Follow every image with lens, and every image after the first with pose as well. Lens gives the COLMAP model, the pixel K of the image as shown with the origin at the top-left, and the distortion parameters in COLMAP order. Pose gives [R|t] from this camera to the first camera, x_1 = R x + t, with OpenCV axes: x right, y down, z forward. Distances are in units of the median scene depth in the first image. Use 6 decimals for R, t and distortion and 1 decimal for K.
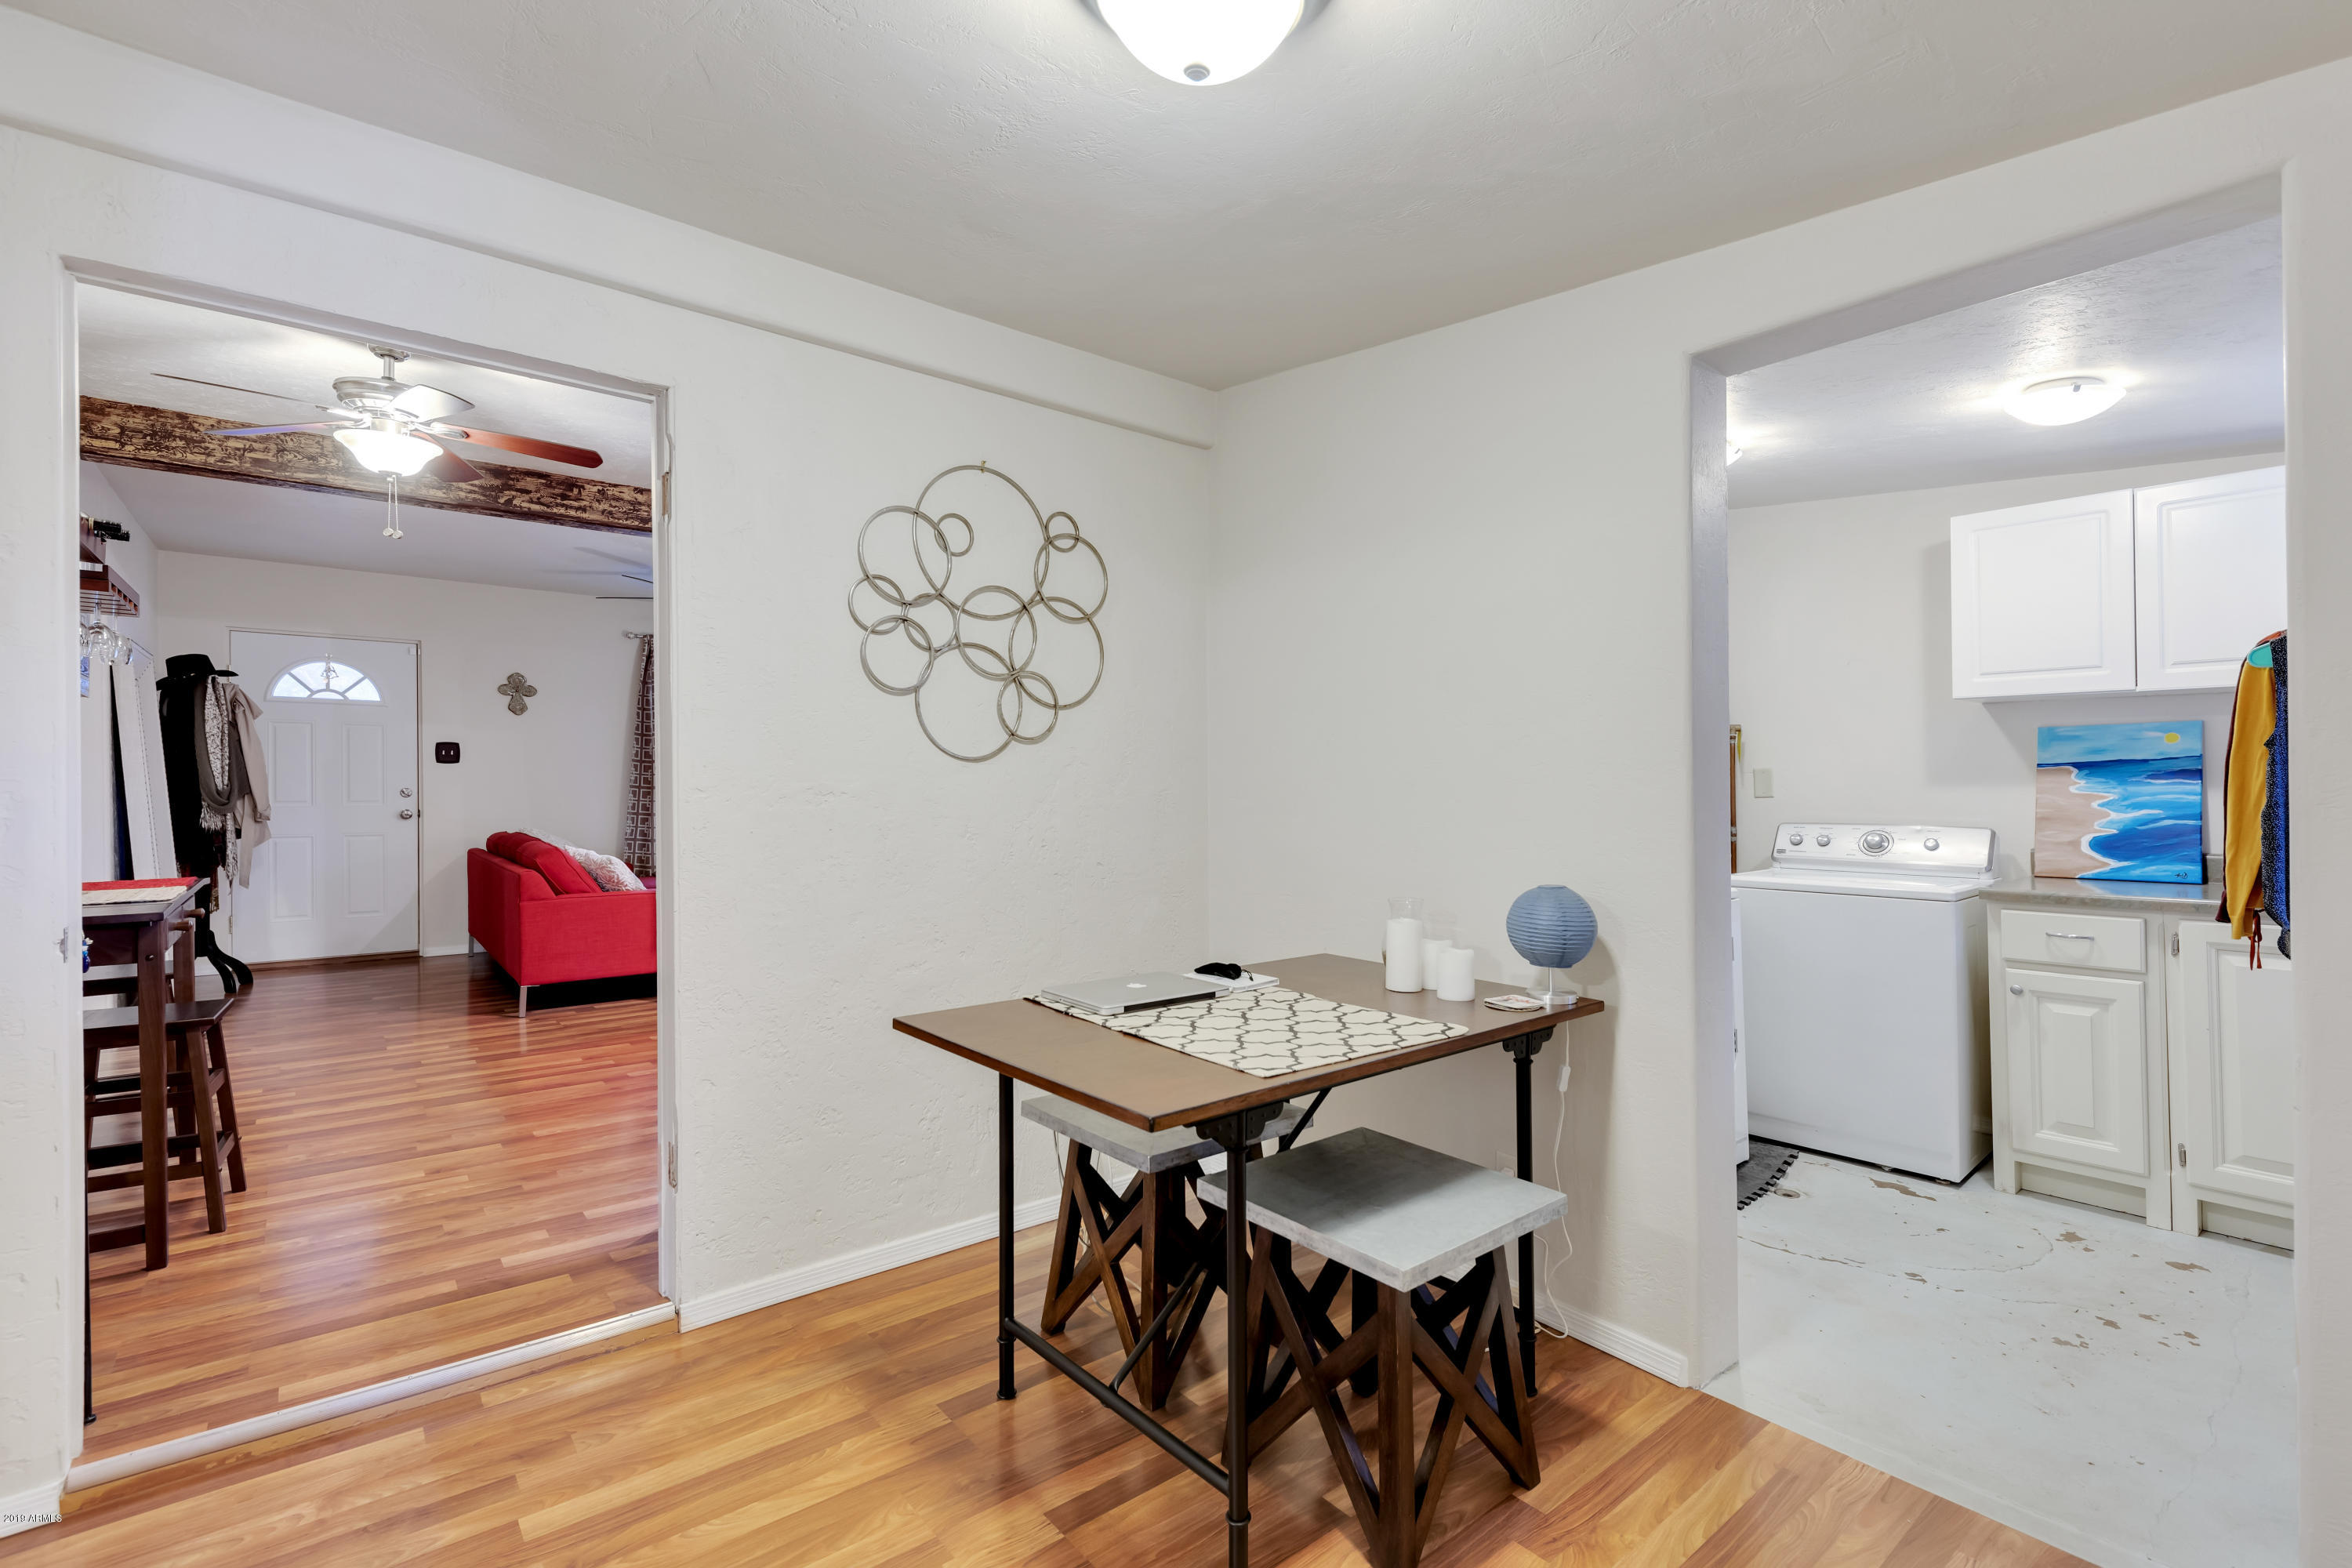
lens RADIAL K [[1046.3, 0, 1172.4], [0, 1046.3, 773.0], [0, 0, 1]] dist [-0.004359, -0.001504]
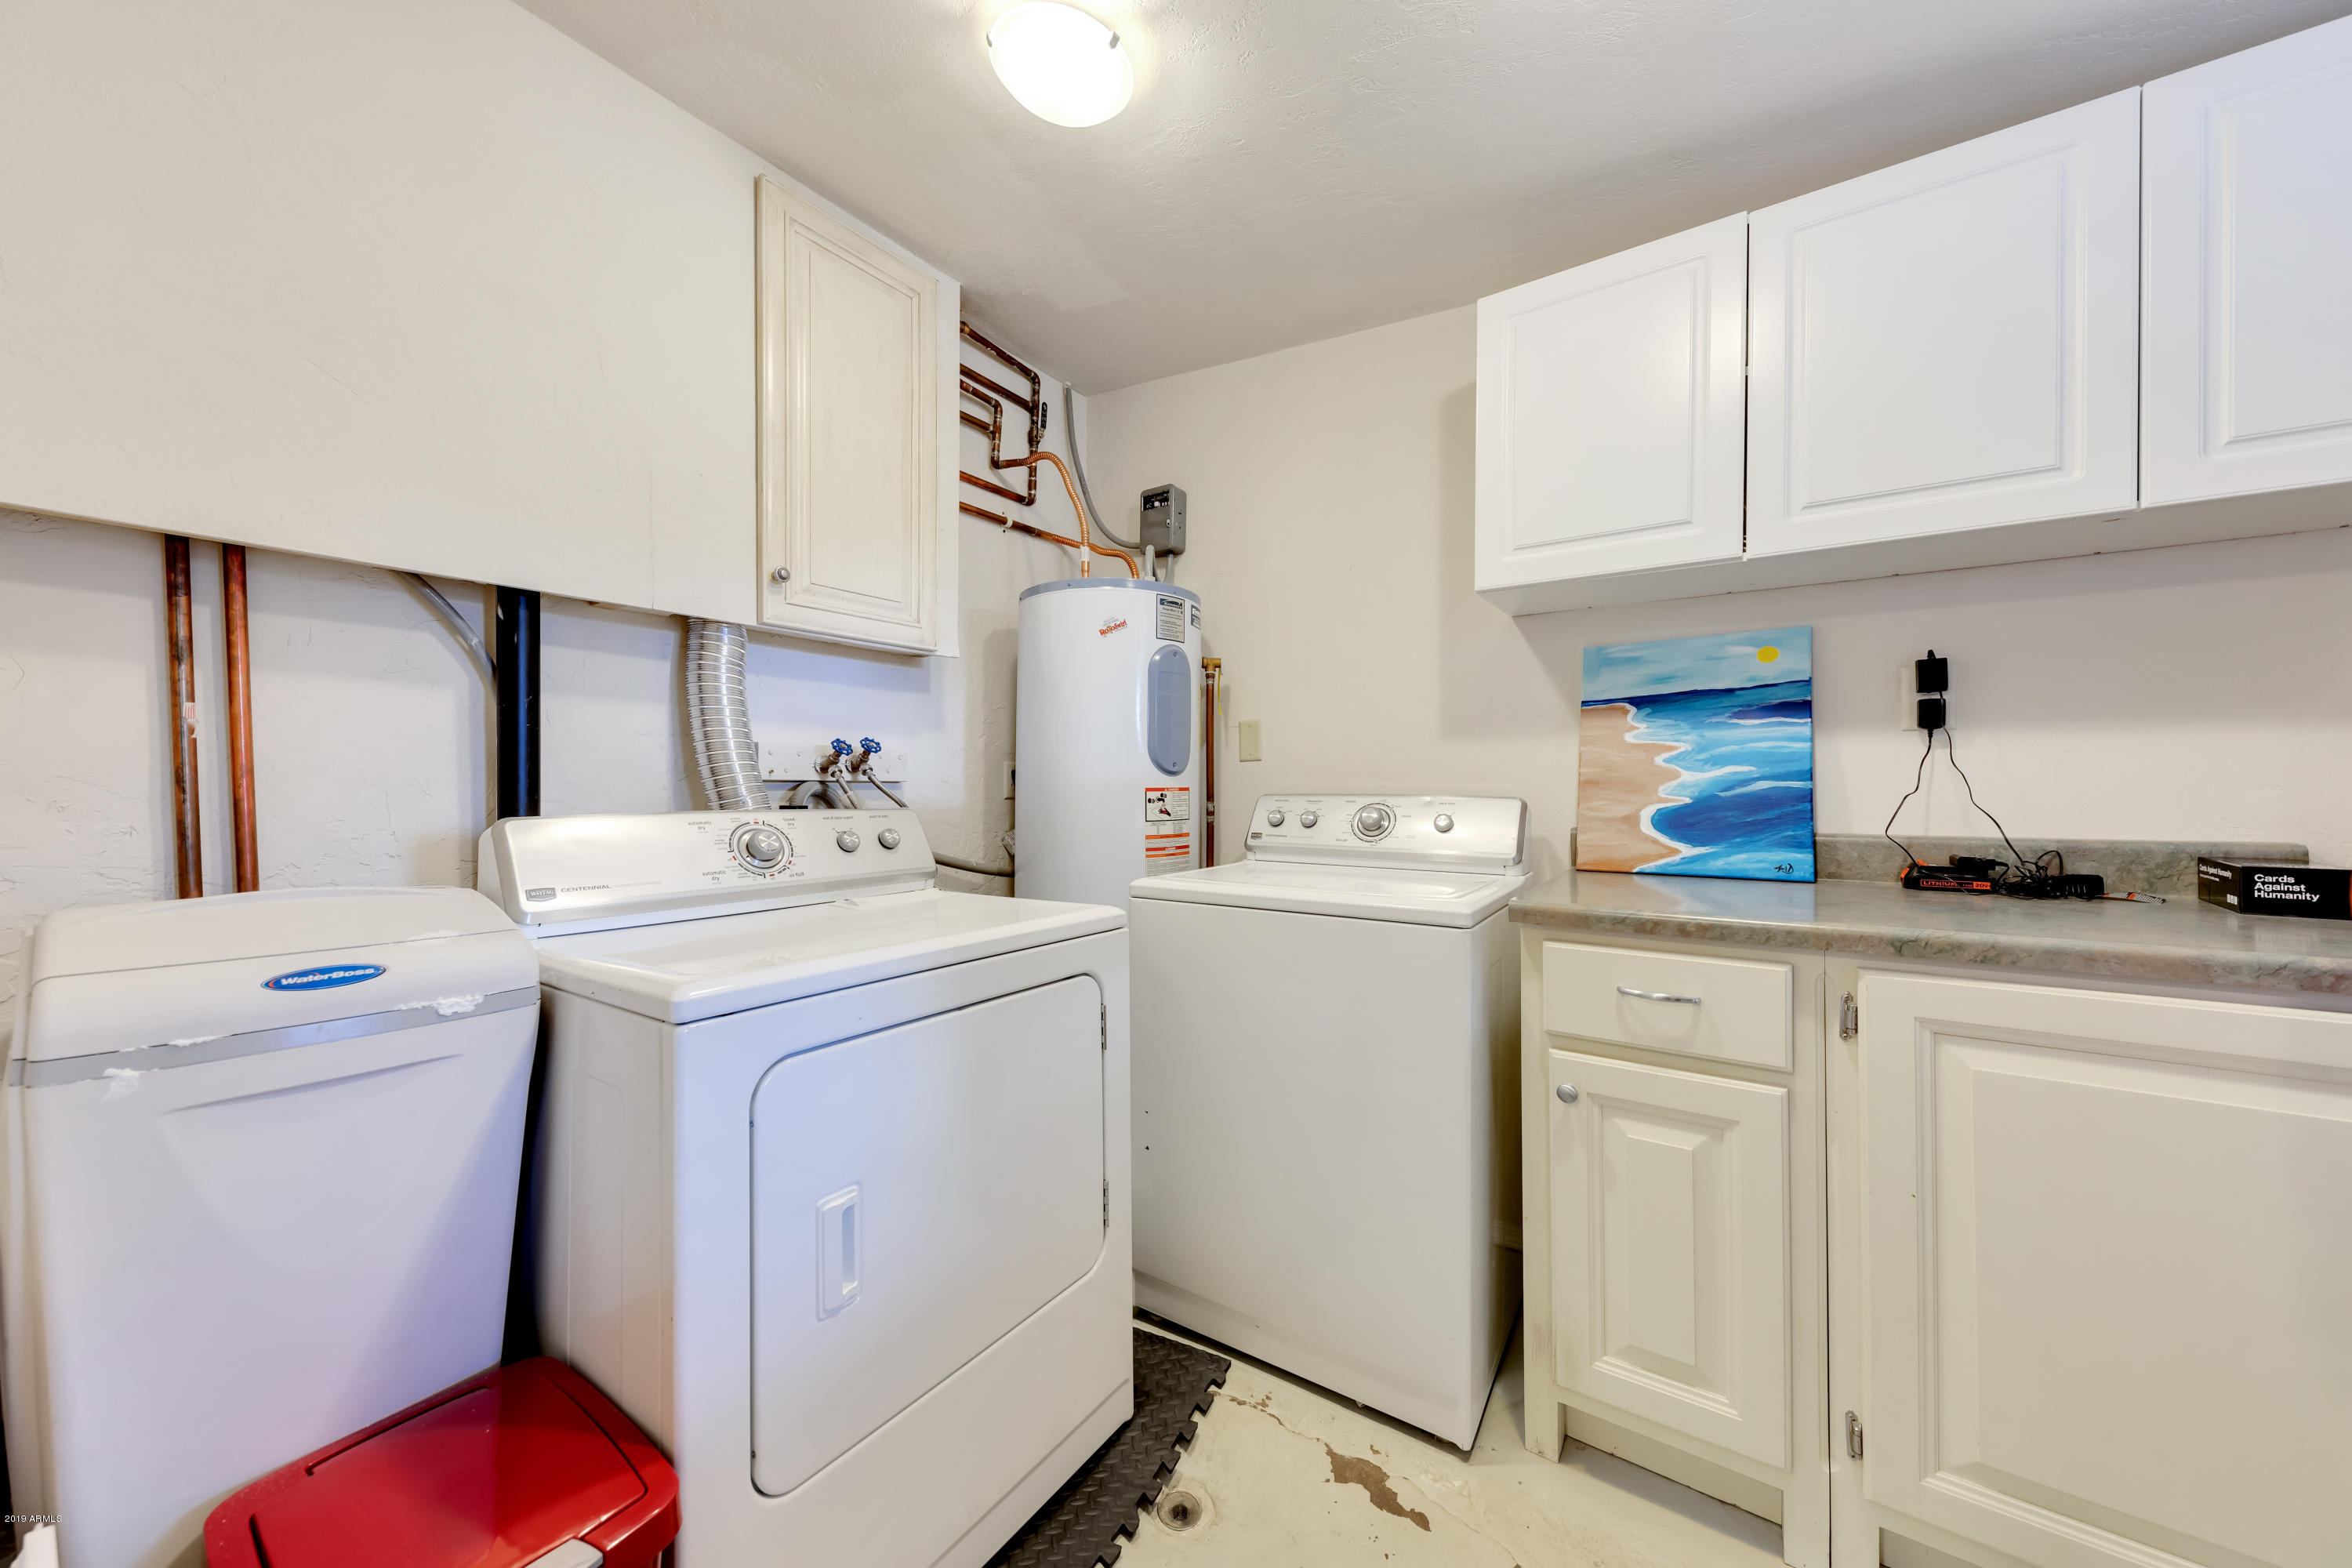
lens RADIAL K [[813.8, 0, 1177.1], [0, 813.8, 799.6], [0, 0, 1]] dist [0.001048, 0.000037]
pose [[0.958171, -0.001918, 0.286190, 0.459053], [-0.007187, 0.999501, 0.030759, 0.042572], [-0.286106, -0.031529, 0.957679, 0.609567]]
